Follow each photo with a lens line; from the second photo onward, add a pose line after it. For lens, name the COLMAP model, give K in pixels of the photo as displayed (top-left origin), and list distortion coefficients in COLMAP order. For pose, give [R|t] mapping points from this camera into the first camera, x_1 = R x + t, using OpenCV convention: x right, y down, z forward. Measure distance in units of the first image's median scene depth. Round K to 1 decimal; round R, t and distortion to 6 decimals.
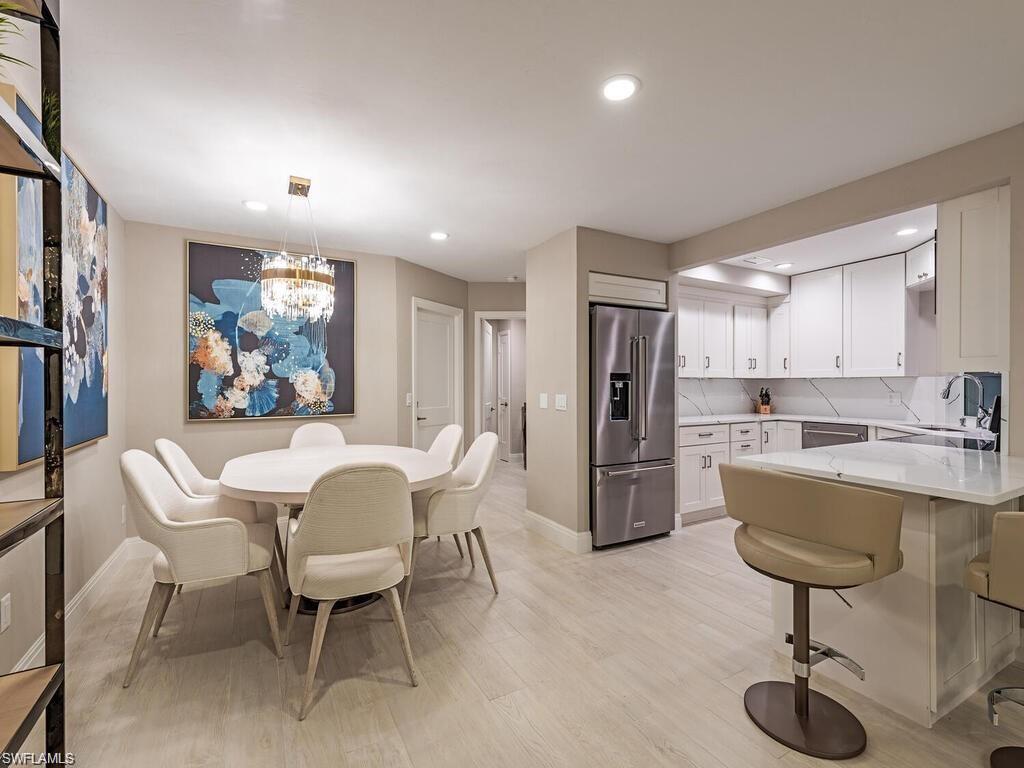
lens RADIAL K [[464.6, 0, 508.7], [0, 464.6, 385.0], [0, 0, 1]] dist [0.001253, -0.000099]
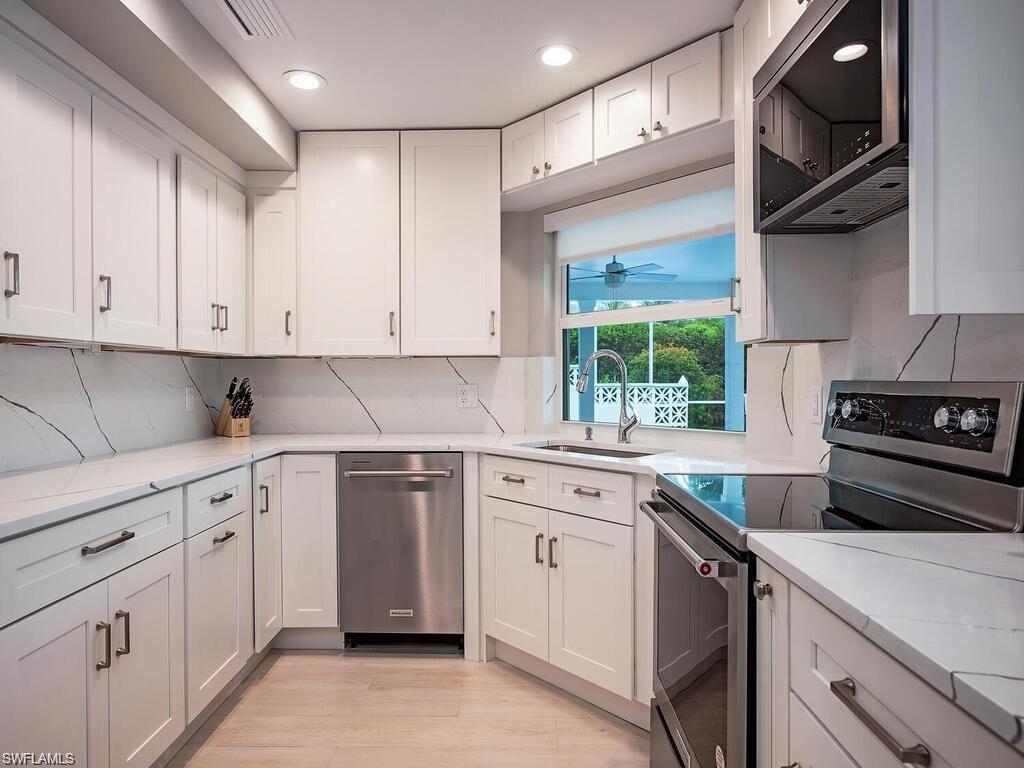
lens RADIAL K [[599.7, 0, 509.1], [0, 599.7, 383.3], [0, 0, 1]] dist [-0.006867, -0.001986]
pose [[0.504207, -0.004234, 0.863572, 0.207641], [0.003460, 0.999990, 0.002883, 0.011334], [-0.863576, 0.001535, 0.504217, 0.536340]]
